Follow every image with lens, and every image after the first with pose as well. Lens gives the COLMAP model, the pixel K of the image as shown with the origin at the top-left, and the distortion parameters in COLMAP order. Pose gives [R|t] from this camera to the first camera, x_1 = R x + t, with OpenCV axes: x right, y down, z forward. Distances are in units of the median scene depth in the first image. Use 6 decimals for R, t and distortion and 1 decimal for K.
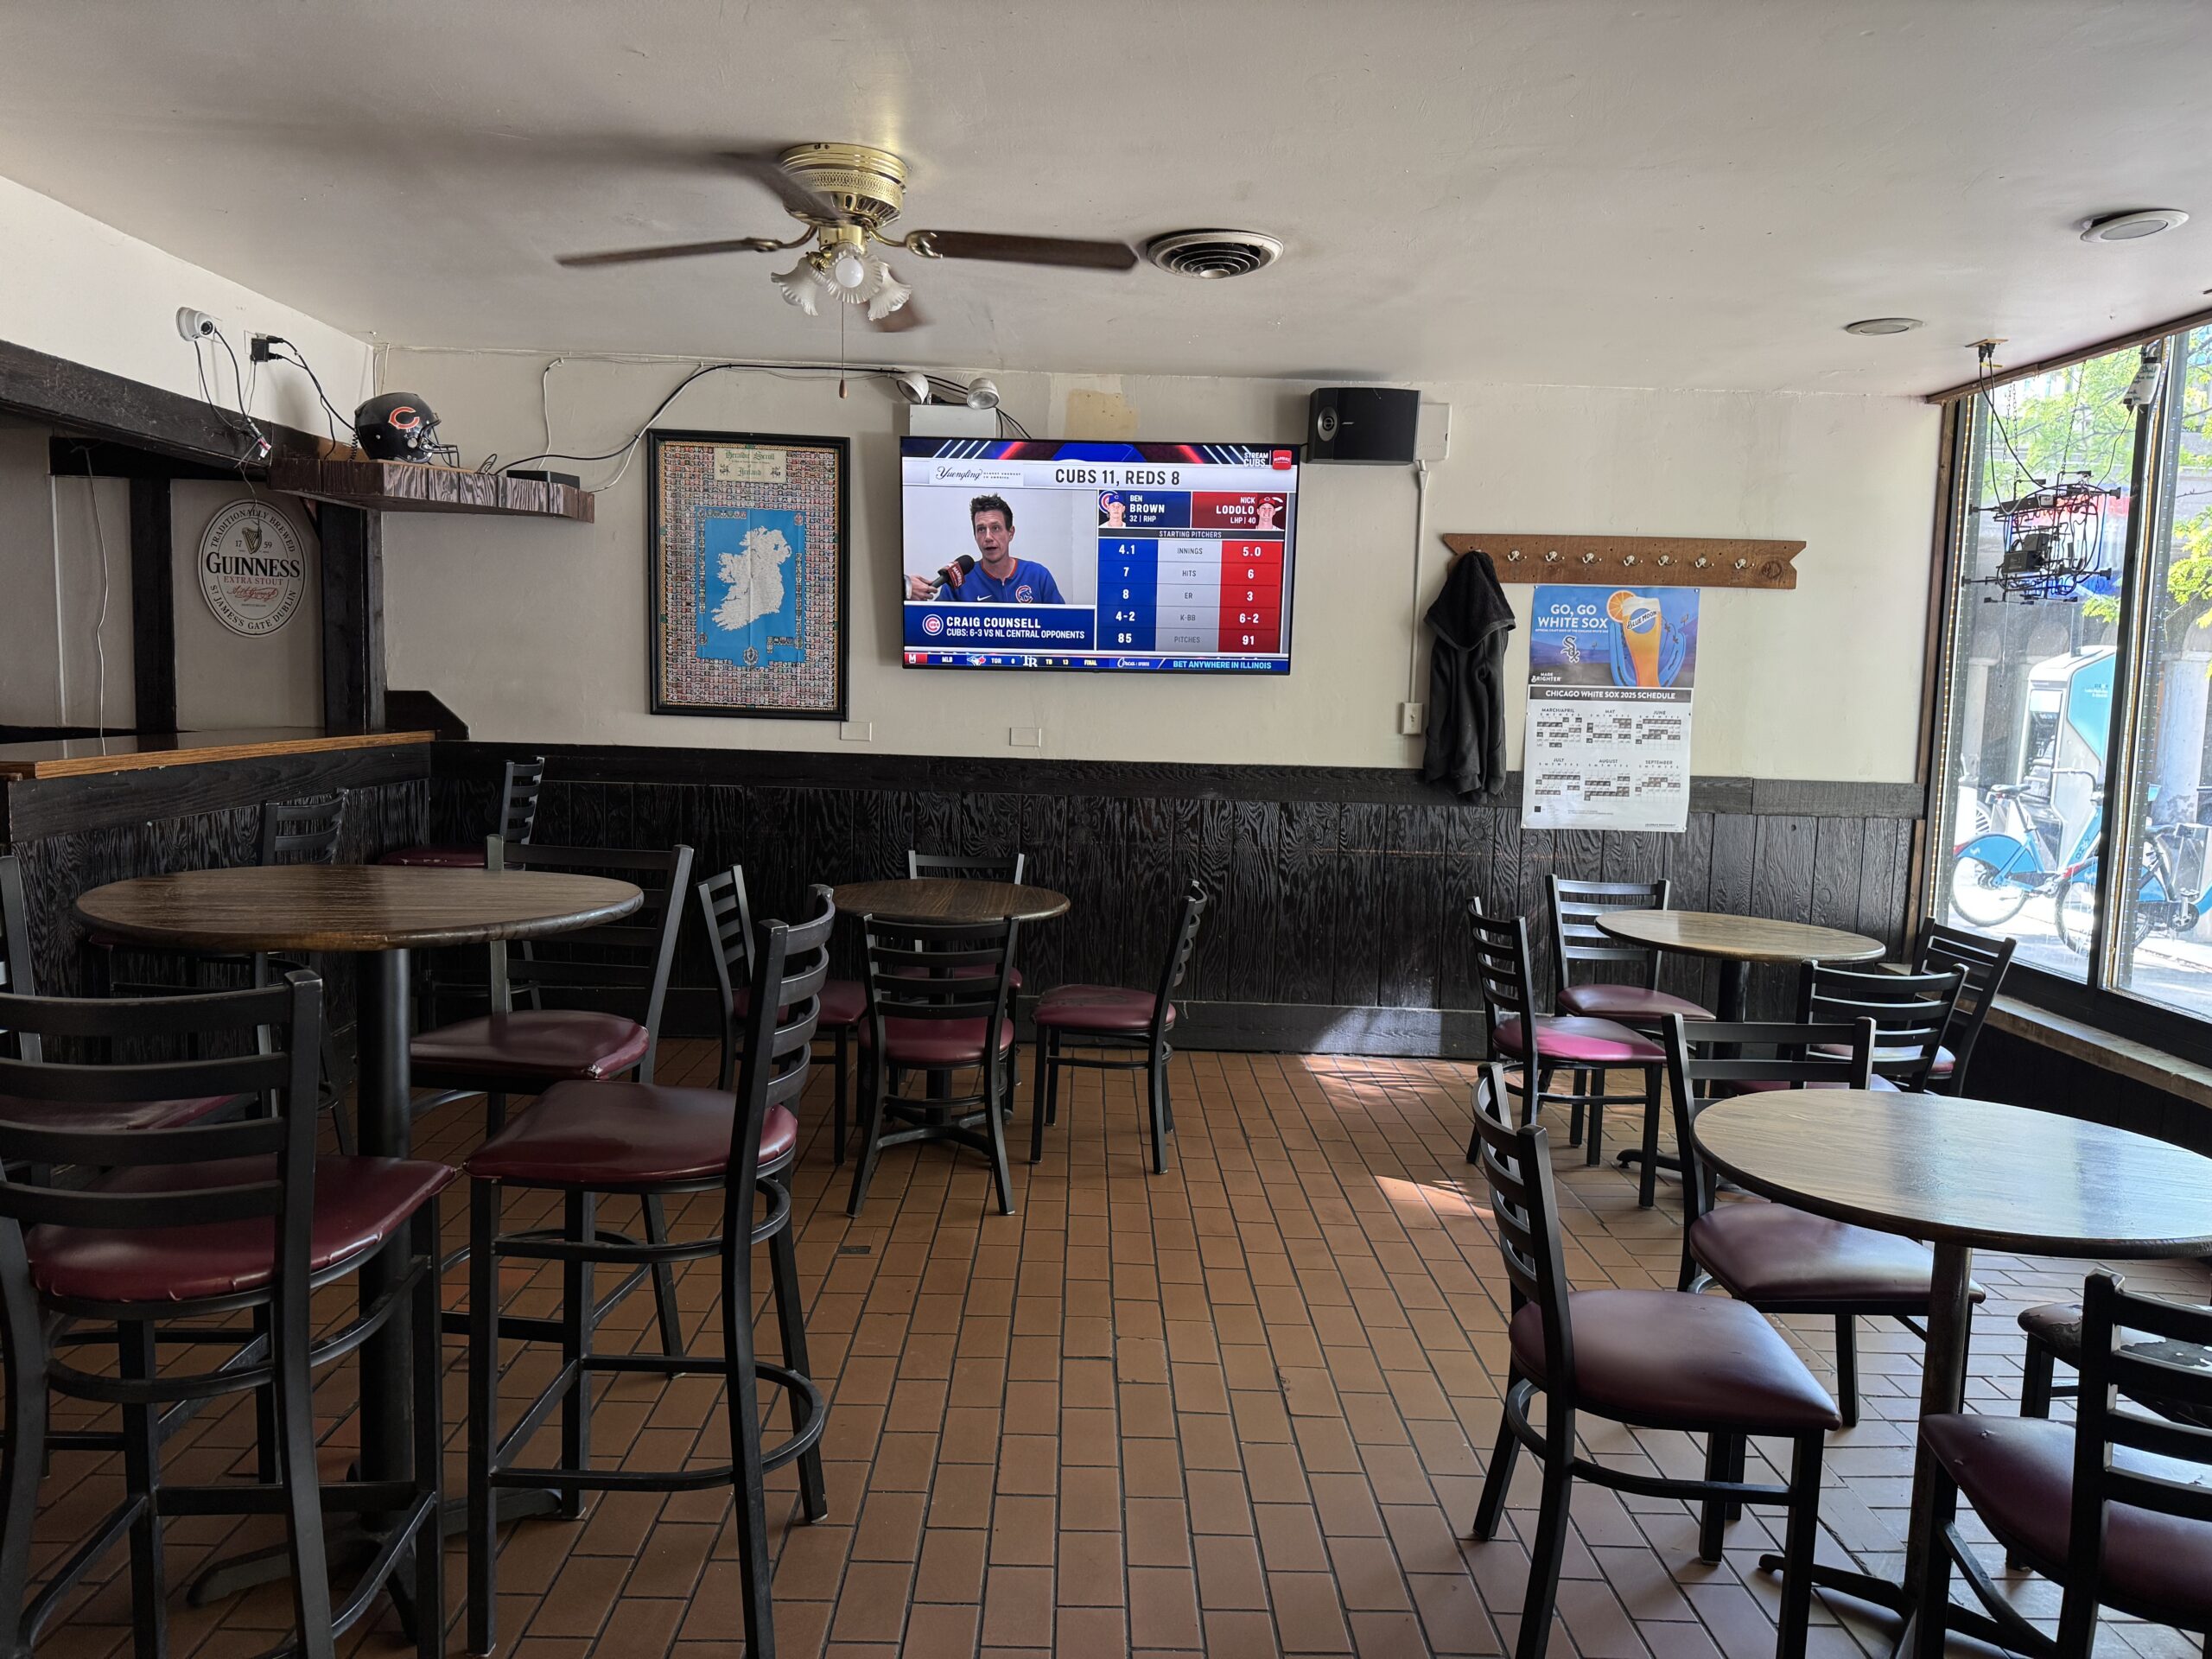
lens RADIAL K [[1570.3, 0, 1116.4], [0, 1570.3, 839.5], [0, 0, 1]] dist [0.007737, -0.019555]
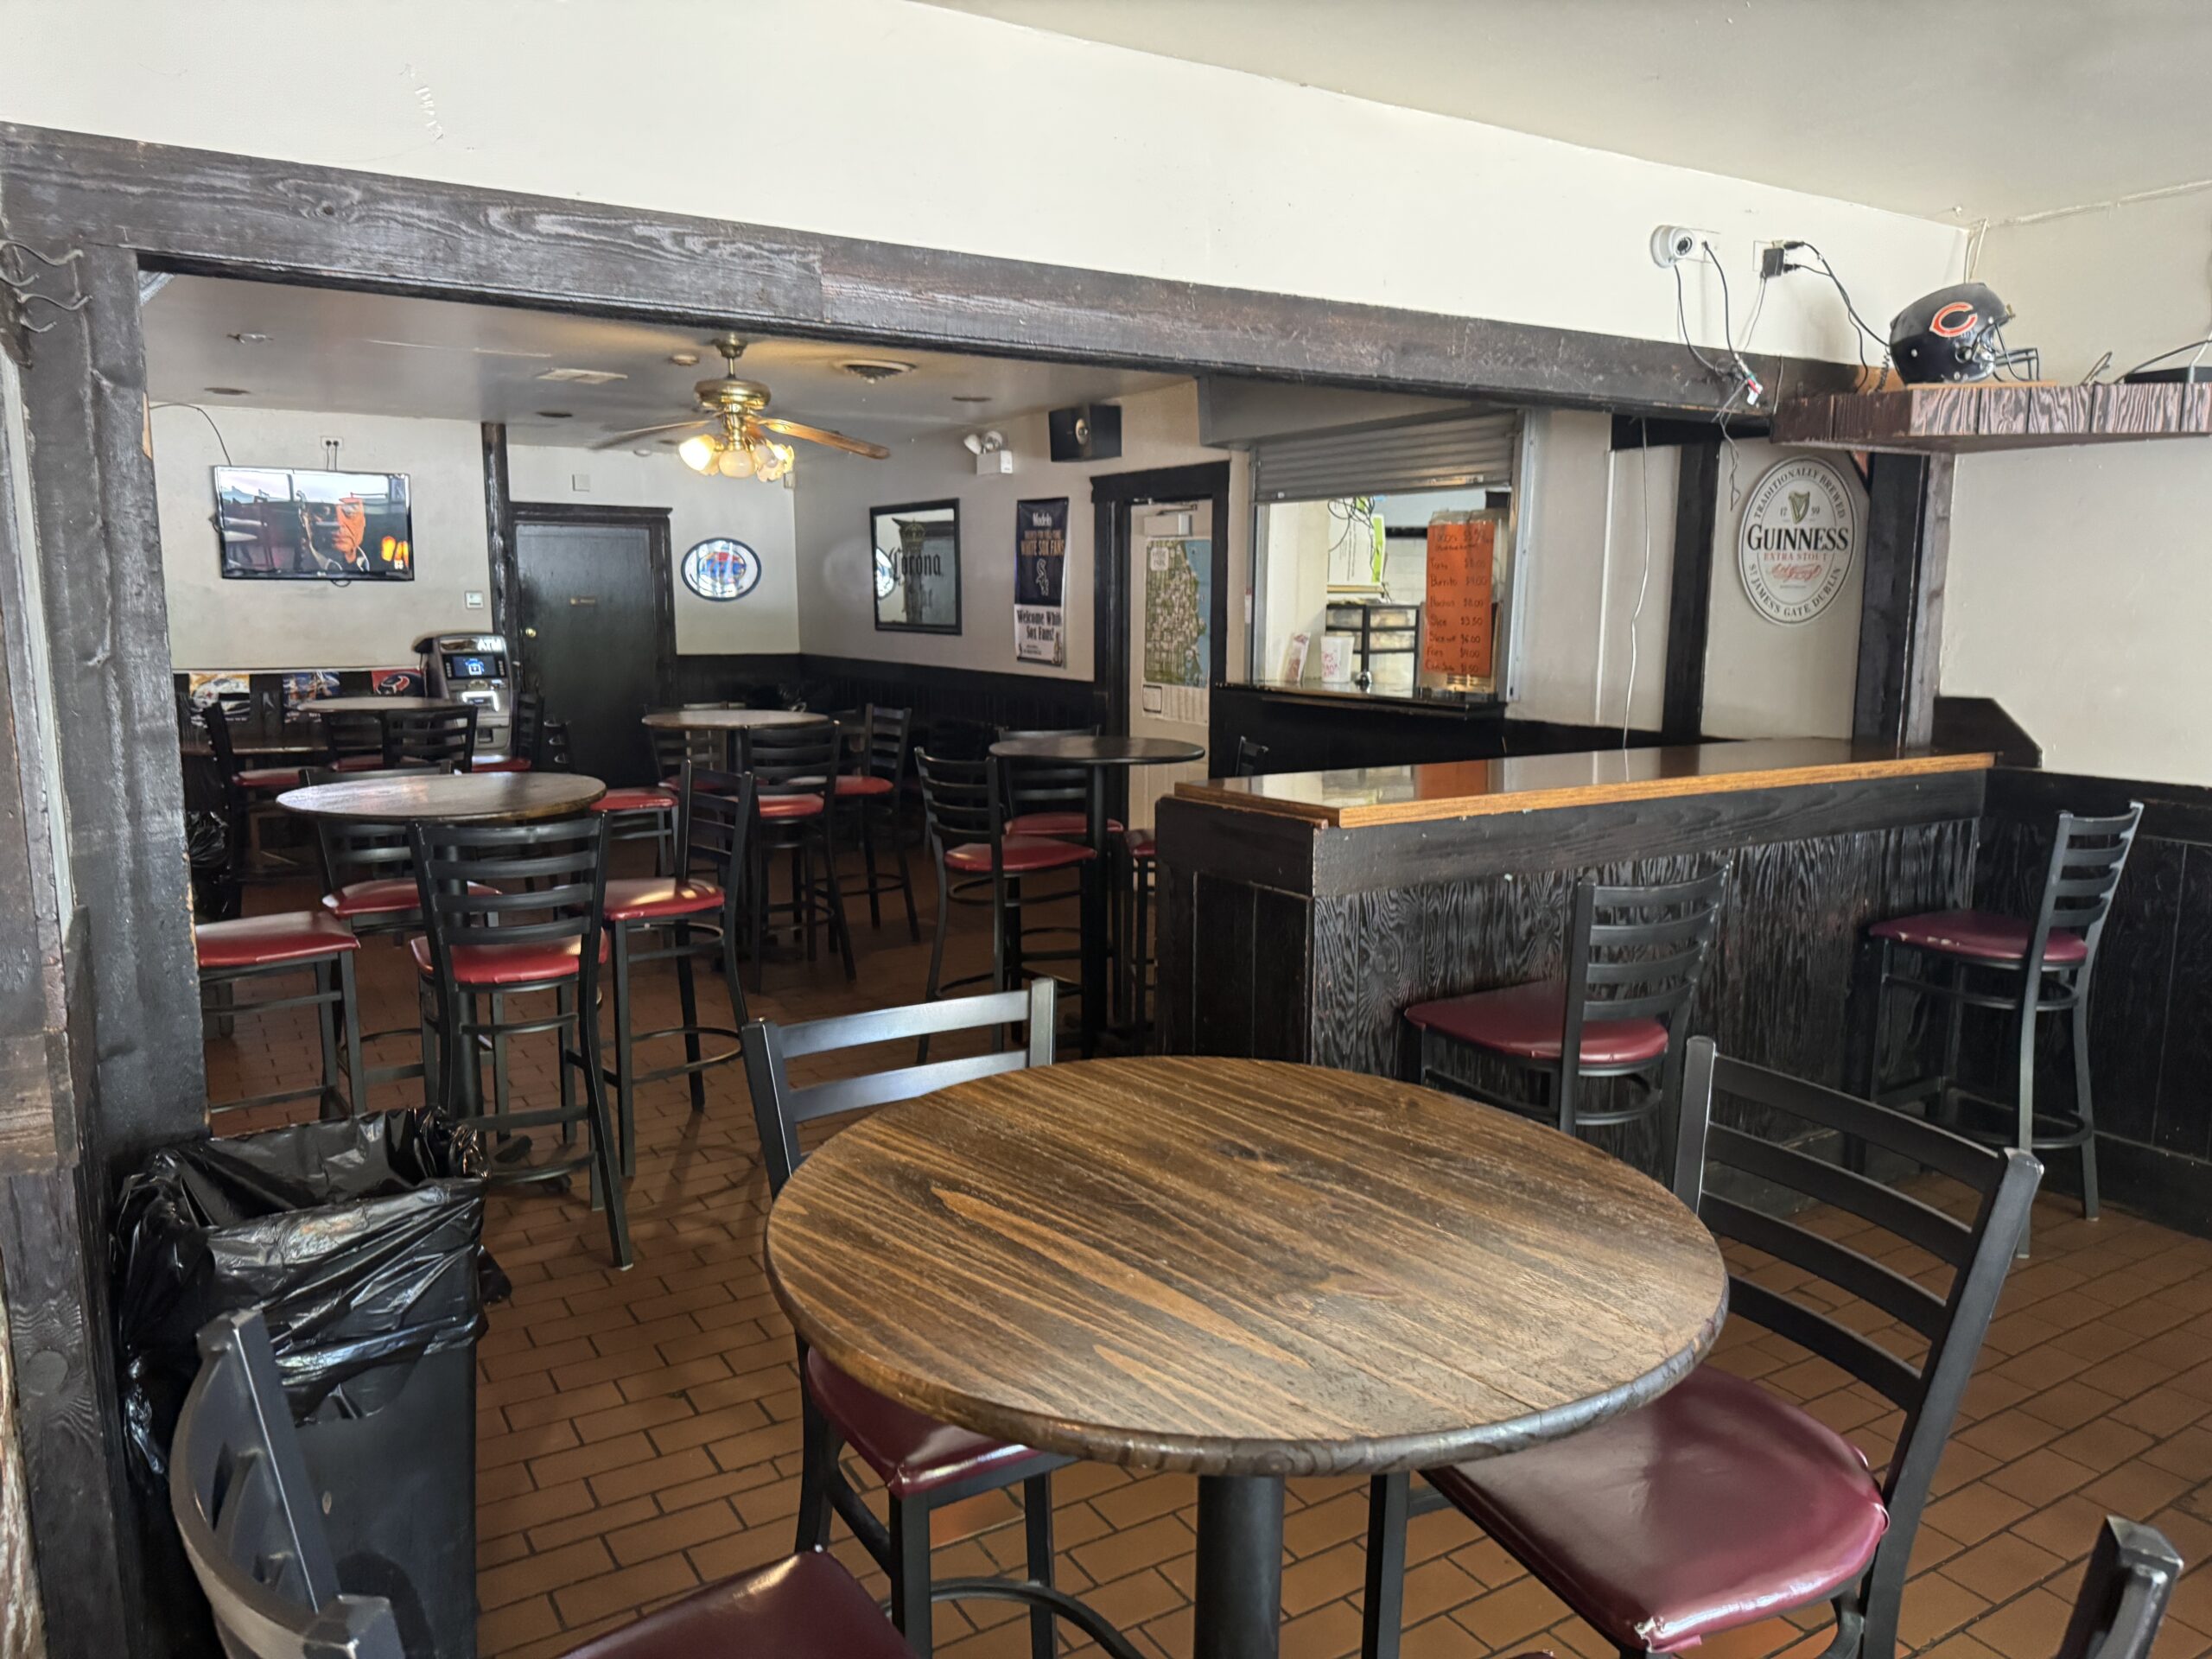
lens RADIAL K [[1570.3, 0, 1125.4], [0, 1570.3, 843.4], [0, 0, 1]] dist [0.007737, -0.019555]
pose [[0.502497, 0.109994, -0.857553, -0.010274], [-0.078779, 0.993573, 0.081278, -0.060673], [0.860982, 0.026715, 0.507933, 0.316229]]
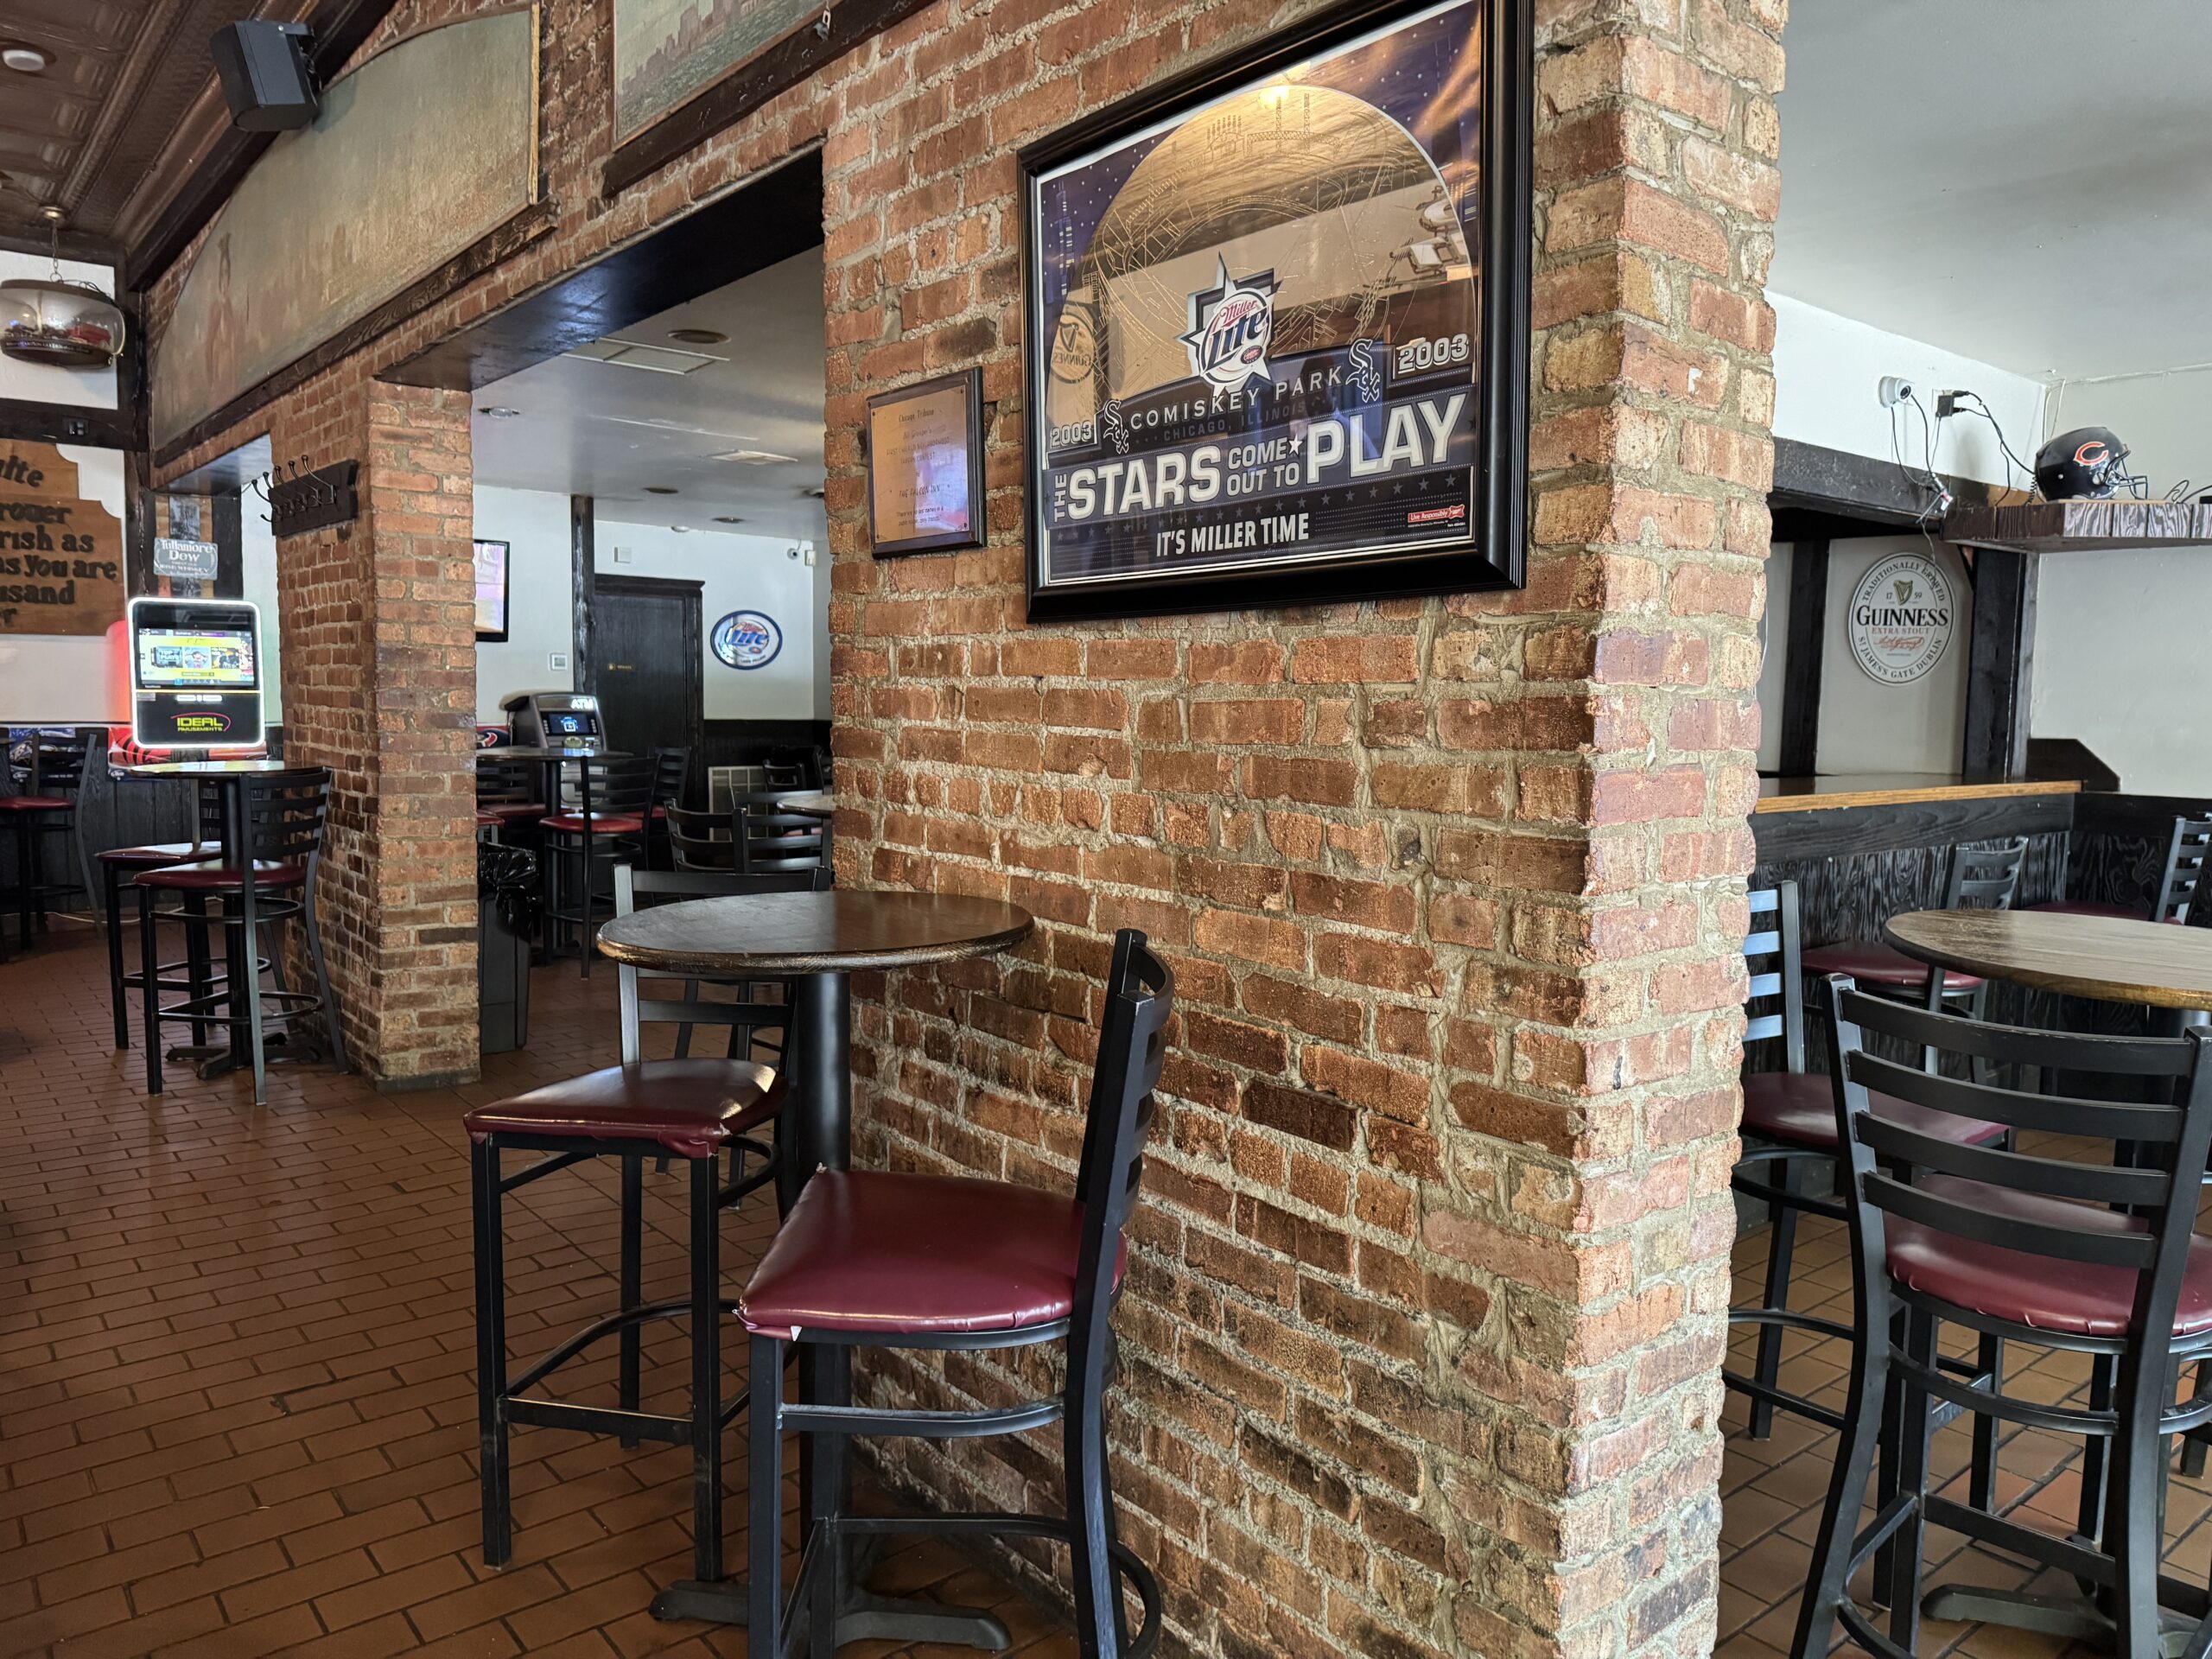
lens RADIAL K [[1570.3, 0, 1101.3], [0, 1570.3, 830.4], [0, 0, 1]] dist [0.007737, -0.019555]
pose [[0.618649, 0.053278, -0.783859, -0.063191], [-0.081331, 0.996681, 0.003555, 0.005228], [0.781446, 0.061553, 0.620929, -0.046368]]
